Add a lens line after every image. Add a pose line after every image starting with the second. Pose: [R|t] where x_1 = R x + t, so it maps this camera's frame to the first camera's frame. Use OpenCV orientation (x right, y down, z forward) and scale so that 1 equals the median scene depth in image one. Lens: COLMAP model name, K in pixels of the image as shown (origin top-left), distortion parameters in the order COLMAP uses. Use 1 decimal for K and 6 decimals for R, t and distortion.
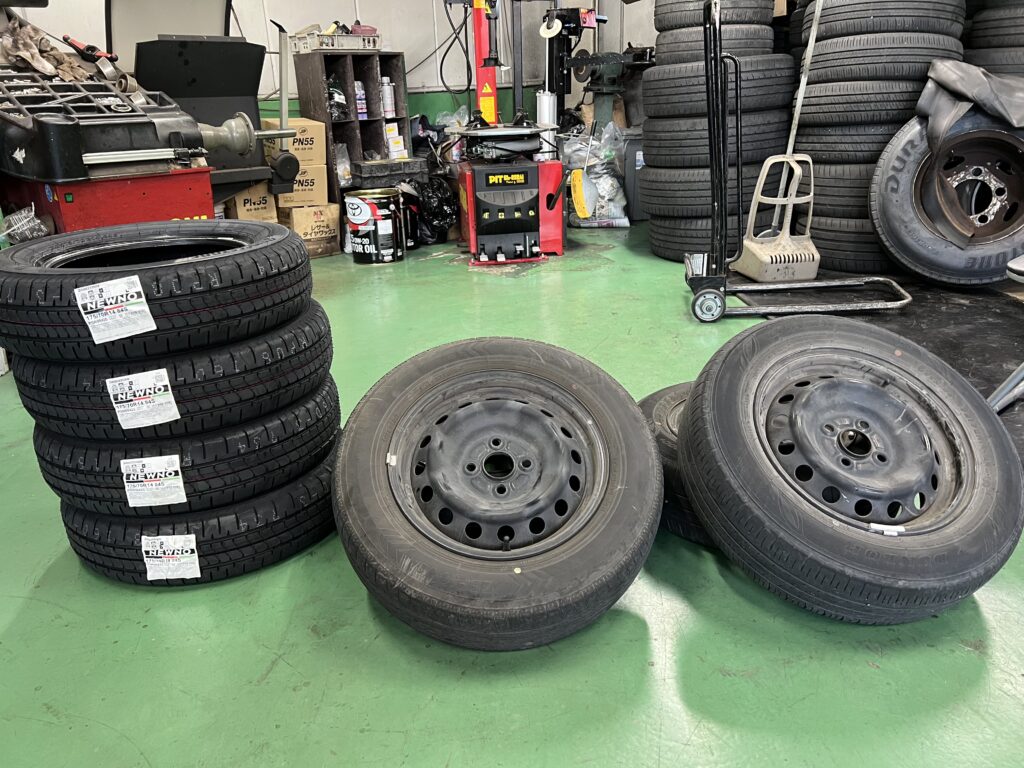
lens RADIAL K [[768.2, 0, 508.1], [0, 768.2, 383.8], [0, 0, 1]] dist [0.055125, -0.060655]
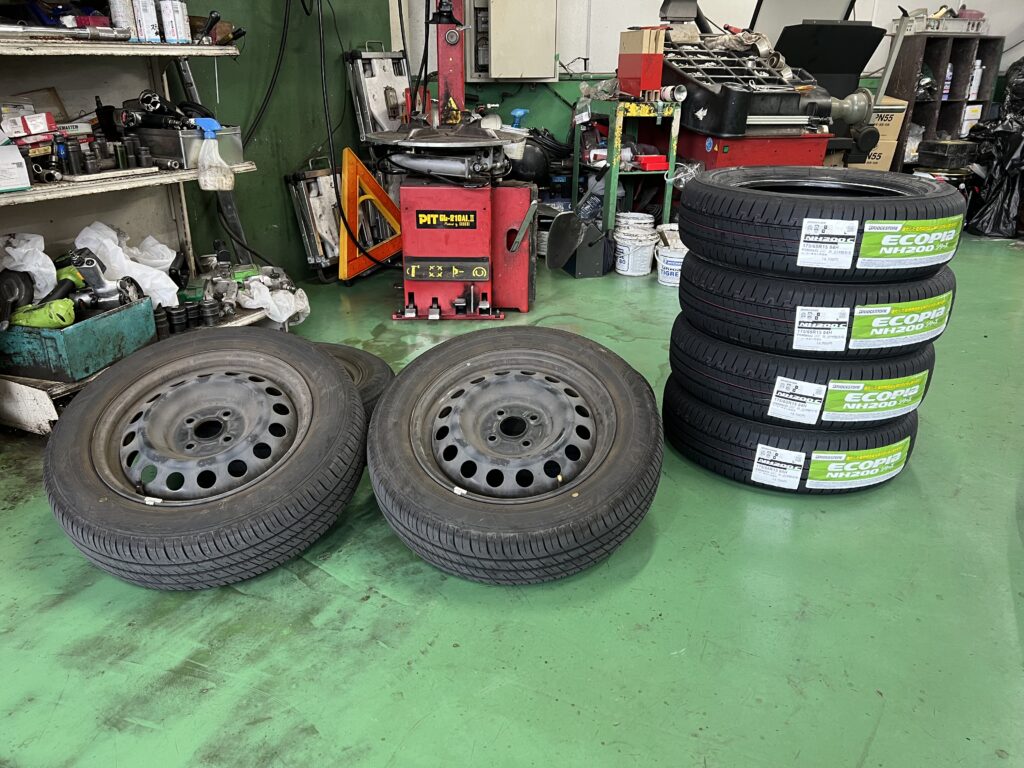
lens RADIAL K [[768.2, 0, 510.3], [0, 768.2, 387.8], [0, 0, 1]] dist [0.055125, -0.060655]
pose [[0.853125, 0.234198, -0.466186, -0.117405], [-0.219309, 0.971782, 0.086856, 0.075760], [0.473373, 0.028140, 0.880413, -0.197074]]
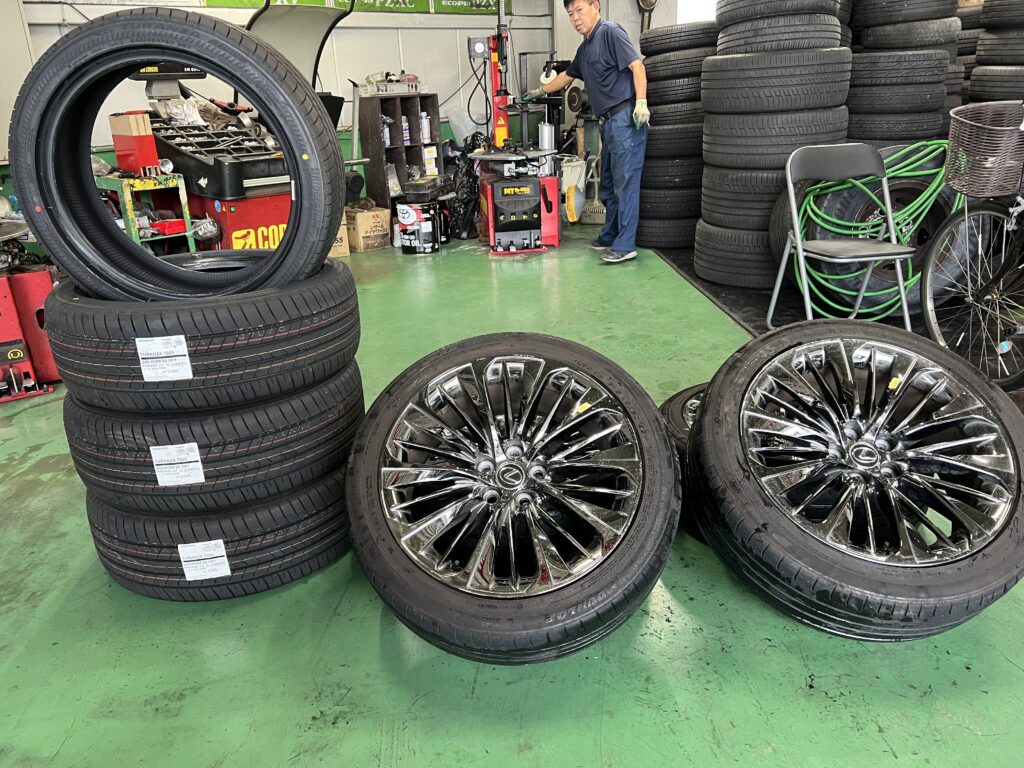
lens RADIAL K [[768.2, 0, 503.7], [0, 768.2, 385.6], [0, 0, 1]] dist [0.055125, -0.060655]
pose [[0.999909, -0.004415, -0.012740, -0.009049], [0.004461, 0.999984, 0.003573, 0.070110], [0.012724, -0.003630, 0.999912, -0.345316]]
